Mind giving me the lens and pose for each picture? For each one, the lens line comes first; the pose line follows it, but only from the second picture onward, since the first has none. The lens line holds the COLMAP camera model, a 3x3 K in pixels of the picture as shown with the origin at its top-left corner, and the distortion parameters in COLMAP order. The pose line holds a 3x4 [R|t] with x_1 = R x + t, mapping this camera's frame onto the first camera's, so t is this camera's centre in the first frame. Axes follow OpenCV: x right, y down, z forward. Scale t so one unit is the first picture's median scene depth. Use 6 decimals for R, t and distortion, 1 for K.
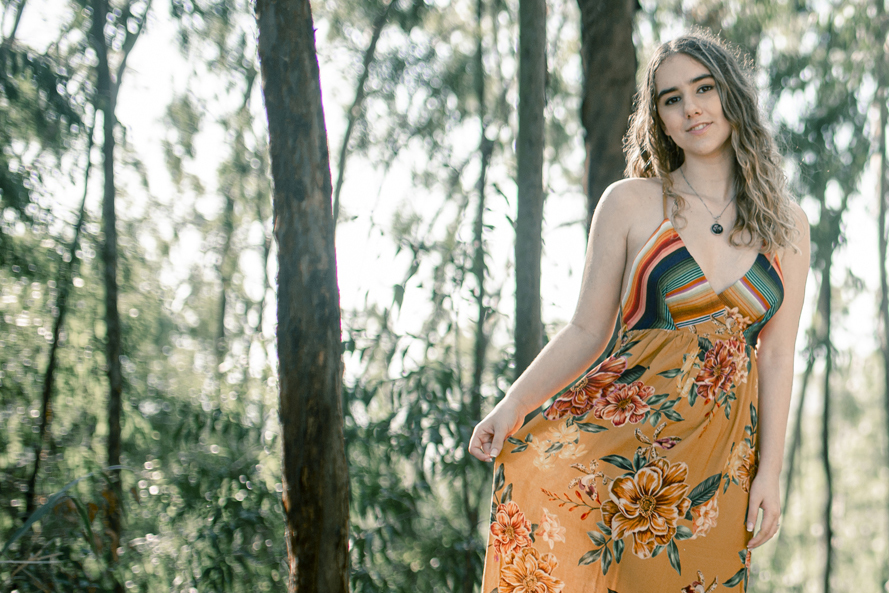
lens RADIAL K [[1146.2, 0, 444.5], [0, 1146.2, 296.5], [0, 0, 1]] dist [0.100757, -0.050644]
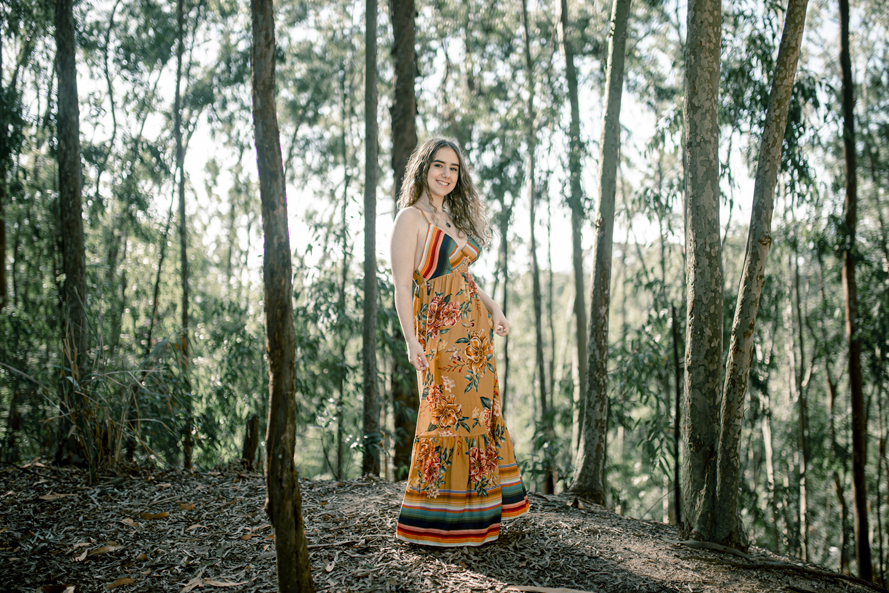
lens RADIAL K [[1146.2, 0, 444.5], [0, 1146.2, 296.5], [0, 0, 1]] dist [0.100757, -0.050644]
pose [[0.986904, -0.004509, -0.161245, 0.561705], [0.004081, 0.999987, -0.002983, 0.098195], [0.161256, 0.002286, 0.986910, -1.096462]]
